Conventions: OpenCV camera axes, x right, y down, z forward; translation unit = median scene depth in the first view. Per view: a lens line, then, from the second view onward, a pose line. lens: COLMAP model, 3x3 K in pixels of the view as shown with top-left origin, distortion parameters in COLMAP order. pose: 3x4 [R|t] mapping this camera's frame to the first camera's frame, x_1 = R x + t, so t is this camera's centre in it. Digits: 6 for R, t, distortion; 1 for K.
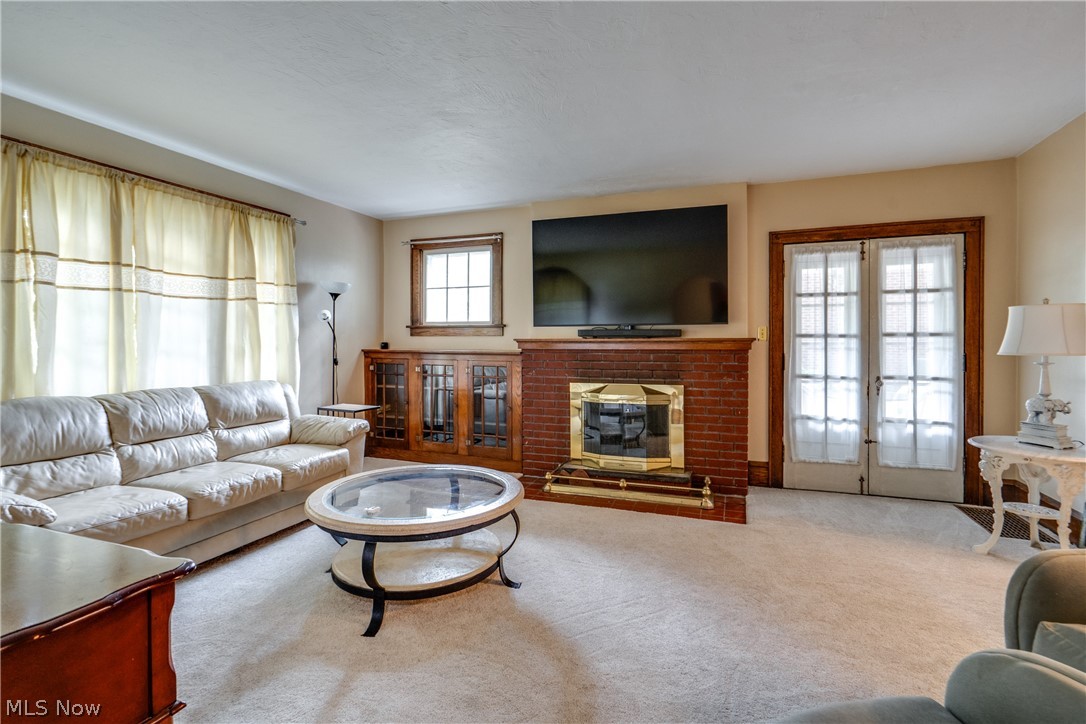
lens RADIAL K [[496.9, 0, 554.1], [0, 496.9, 344.9], [0, 0, 1]] dist [-0.005419, 0.002889]
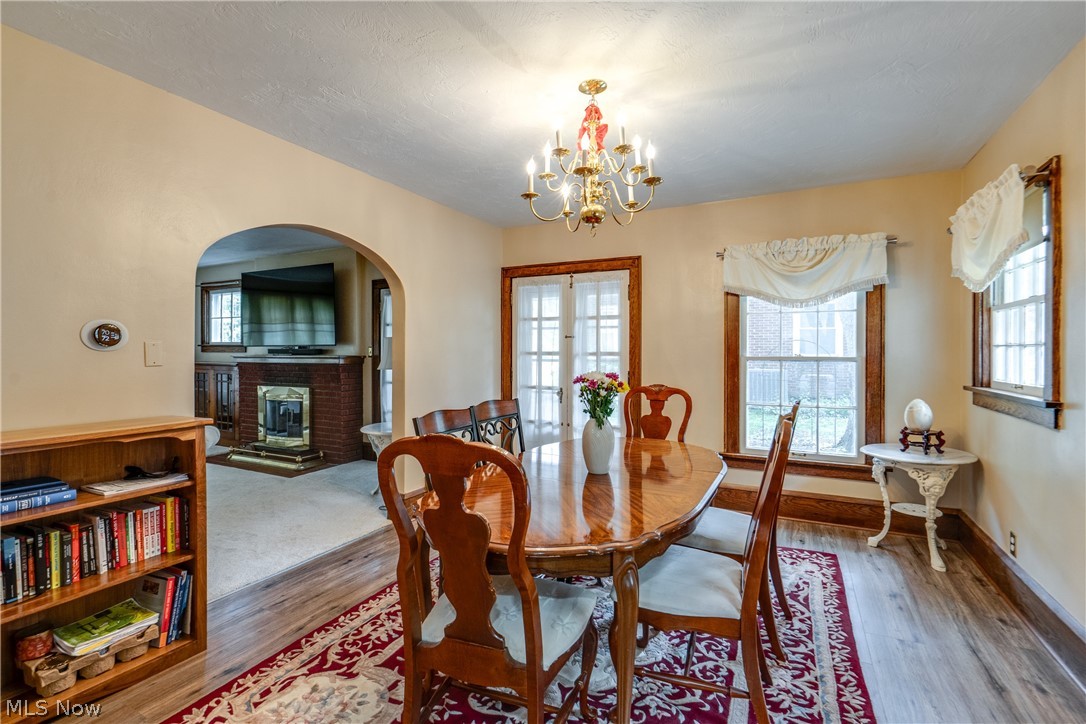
lens RADIAL K [[496.9, 0, 536.2], [0, 496.9, 357.0], [0, 0, 1]] dist [-0.005419, 0.002889]
pose [[0.991216, 0.007087, -0.132060, 1.134198], [-0.007357, 0.999972, -0.001558, -0.011968], [0.132045, 0.002516, 0.991241, -0.353469]]
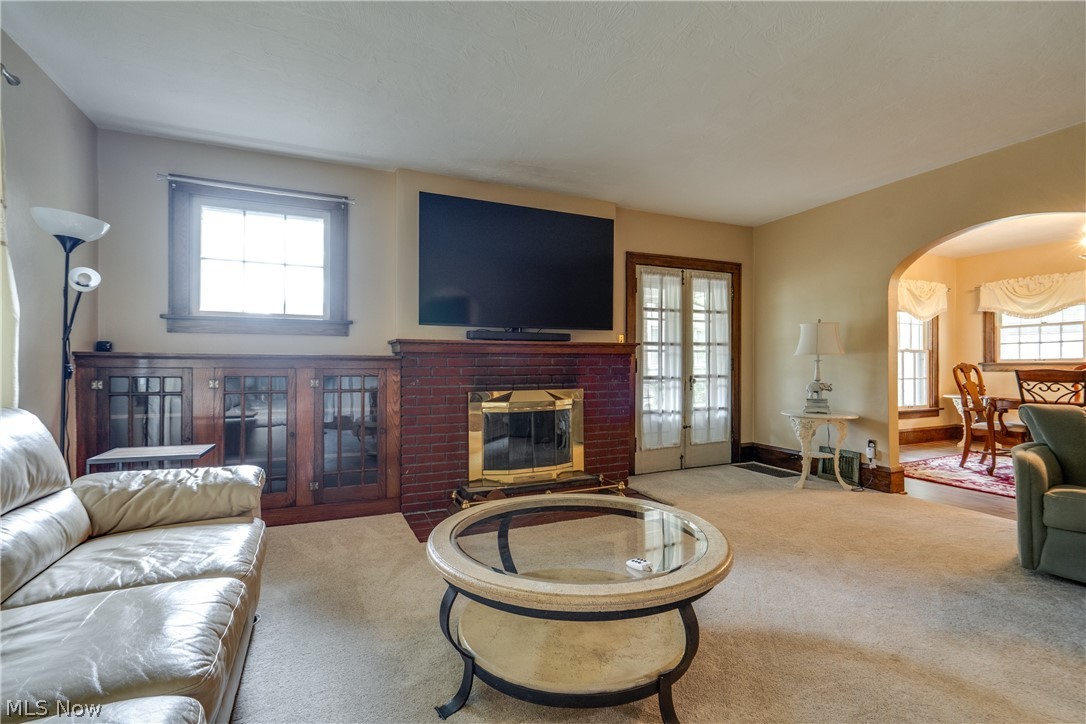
lens RADIAL K [[496.9, 0, 536.6], [0, 496.9, 364.9], [0, 0, 1]] dist [-0.005419, 0.002889]
pose [[0.720679, -0.002636, 0.693263, -0.529431], [0.002433, 0.999996, 0.001273, 0.031661], [-0.693264, 0.000769, 0.720683, 0.338812]]
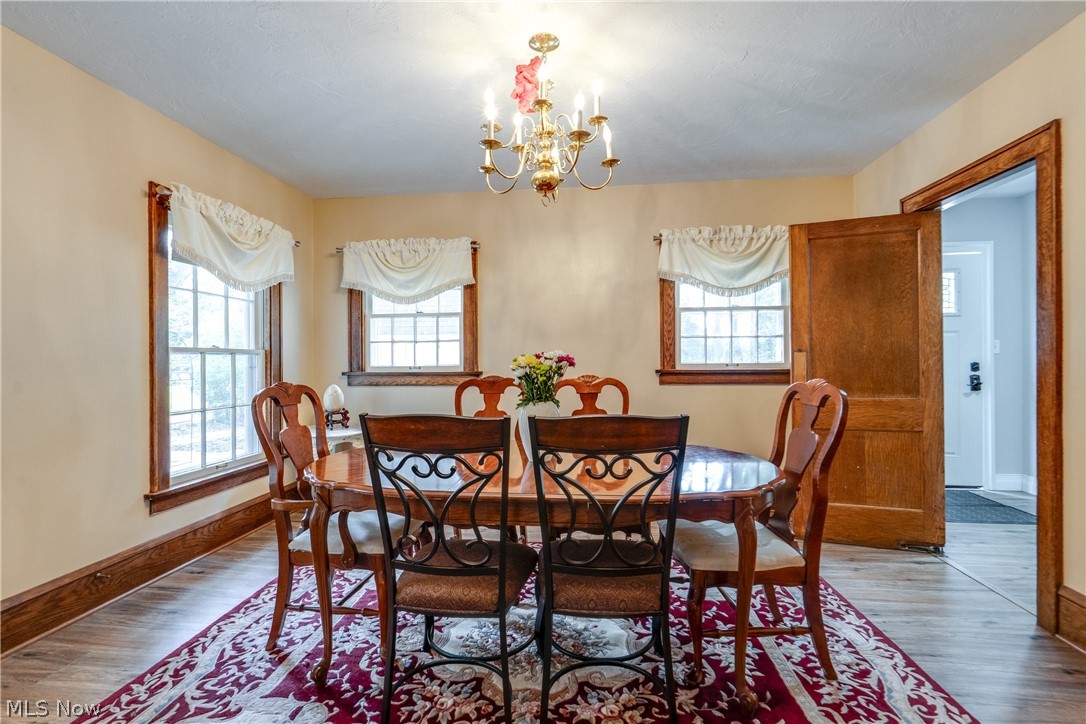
lens RADIAL K [[496.9, 0, 544.9], [0, 496.9, 359.0], [0, 0, 1]] dist [-0.005419, 0.002889]
pose [[-0.240007, 0.002006, 0.970769, 0.611910], [0.005325, 0.999986, -0.000749, 0.006231], [-0.970757, 0.004989, -0.240014, 0.350452]]
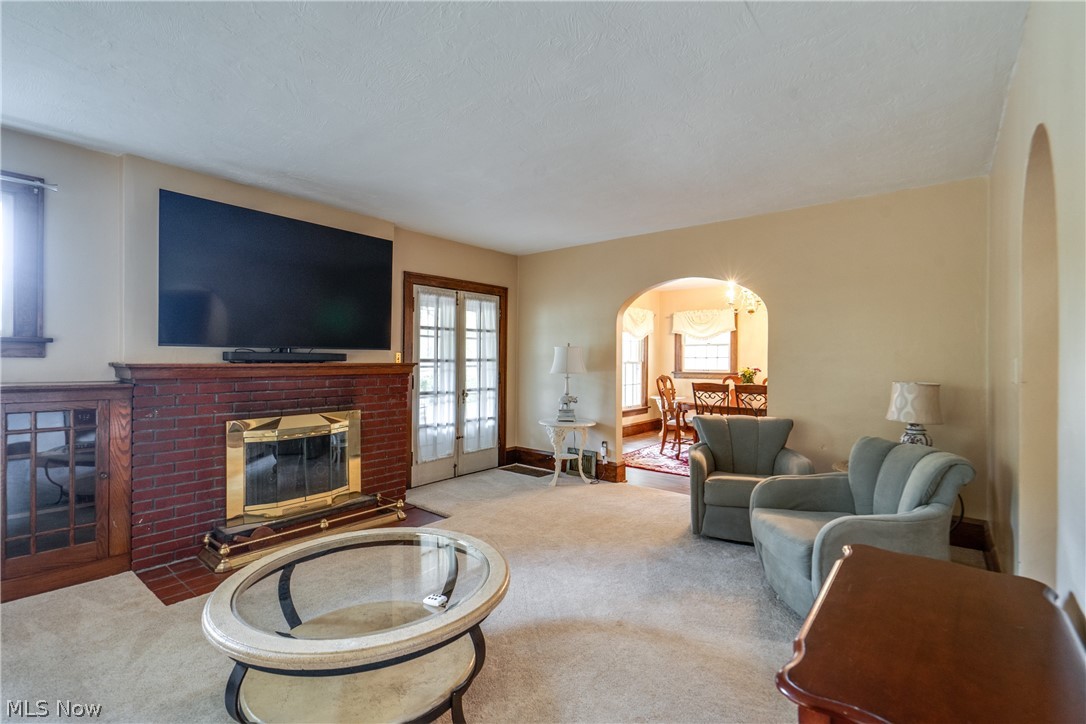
lens RADIAL K [[496.9, 0, 540.2], [0, 496.9, 364.3], [0, 0, 1]] dist [-0.005419, 0.002889]
pose [[0.330867, -0.008739, 0.943637, -0.583619], [-0.004557, 0.999931, 0.010859, -0.024289], [-0.943667, -0.007893, 0.330804, 0.331141]]
